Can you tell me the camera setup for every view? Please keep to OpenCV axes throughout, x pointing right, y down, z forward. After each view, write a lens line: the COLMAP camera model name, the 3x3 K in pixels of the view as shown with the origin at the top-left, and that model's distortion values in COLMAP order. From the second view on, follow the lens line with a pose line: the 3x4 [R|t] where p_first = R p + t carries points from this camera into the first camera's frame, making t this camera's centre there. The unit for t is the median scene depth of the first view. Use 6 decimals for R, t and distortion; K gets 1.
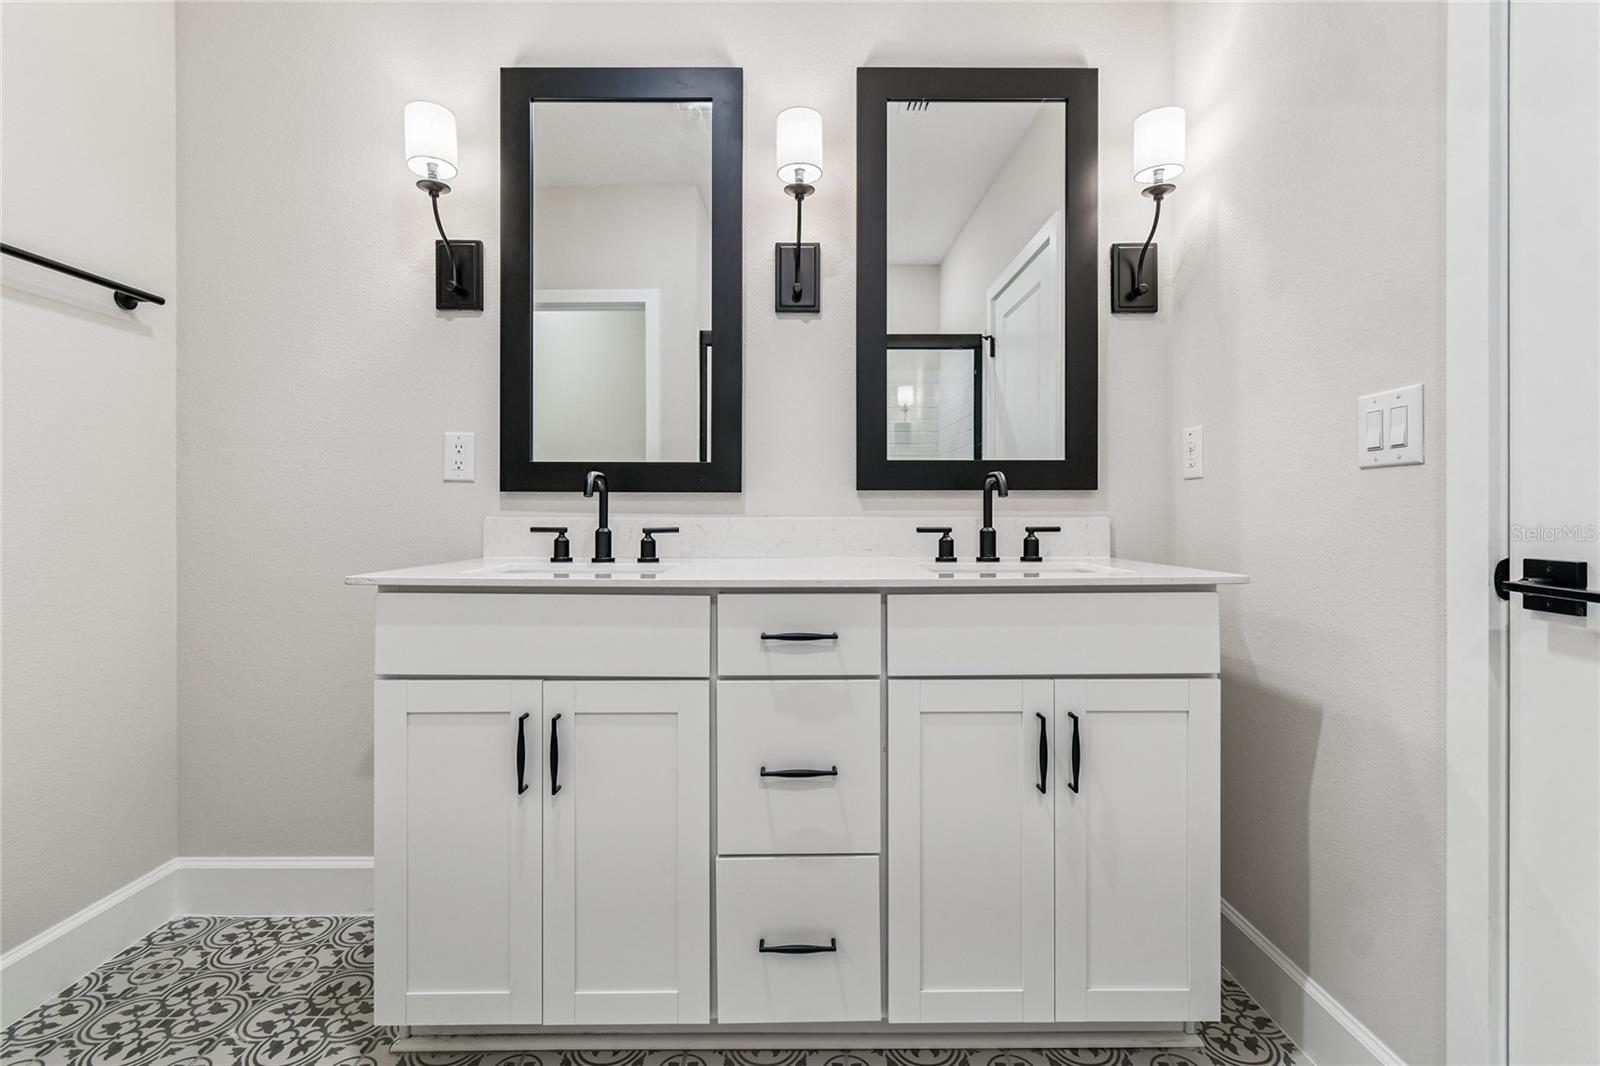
lens RADIAL K [[712.7, 0, 798.5], [0, 712.7, 524.3], [0, 0, 1]] dist [0.003567, -0.001738]
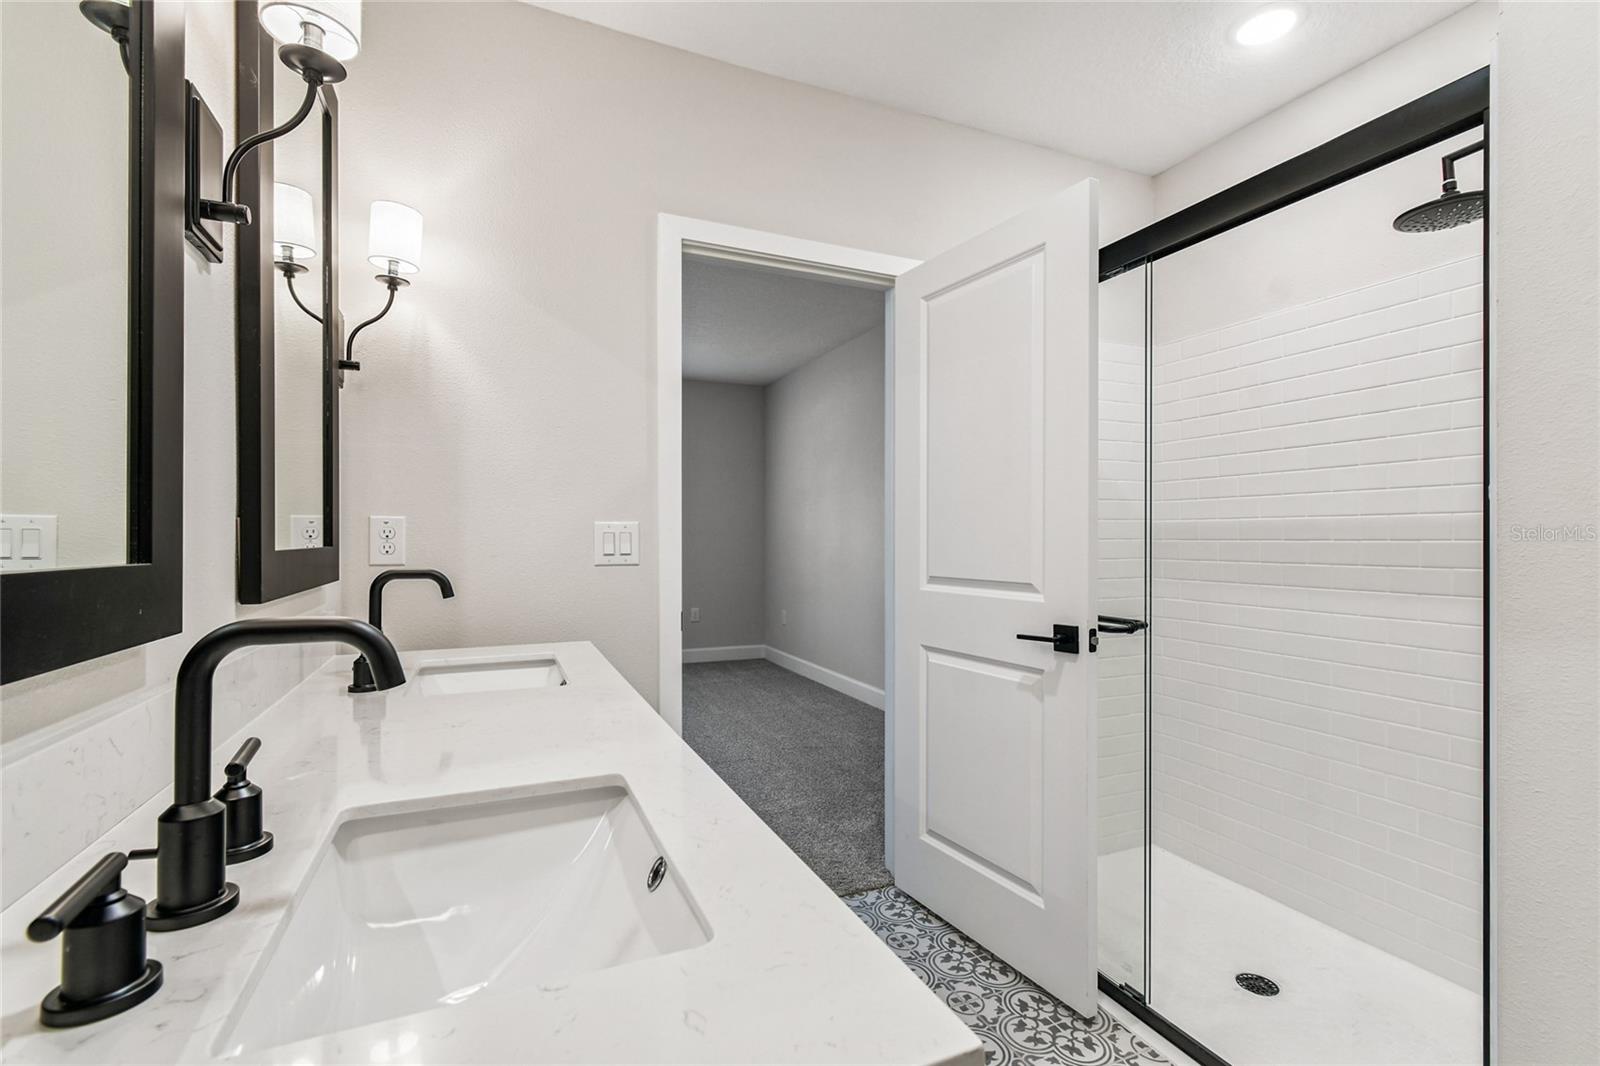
lens RADIAL K [[712.7, 0, 798.2], [0, 712.7, 539.5], [0, 0, 1]] dist [0.003567, -0.001738]
pose [[-0.393178, -0.004576, 0.919451, -0.929039], [0.010915, 0.999894, 0.009644, -0.154810], [-0.919397, 0.013828, -0.393087, 1.263888]]
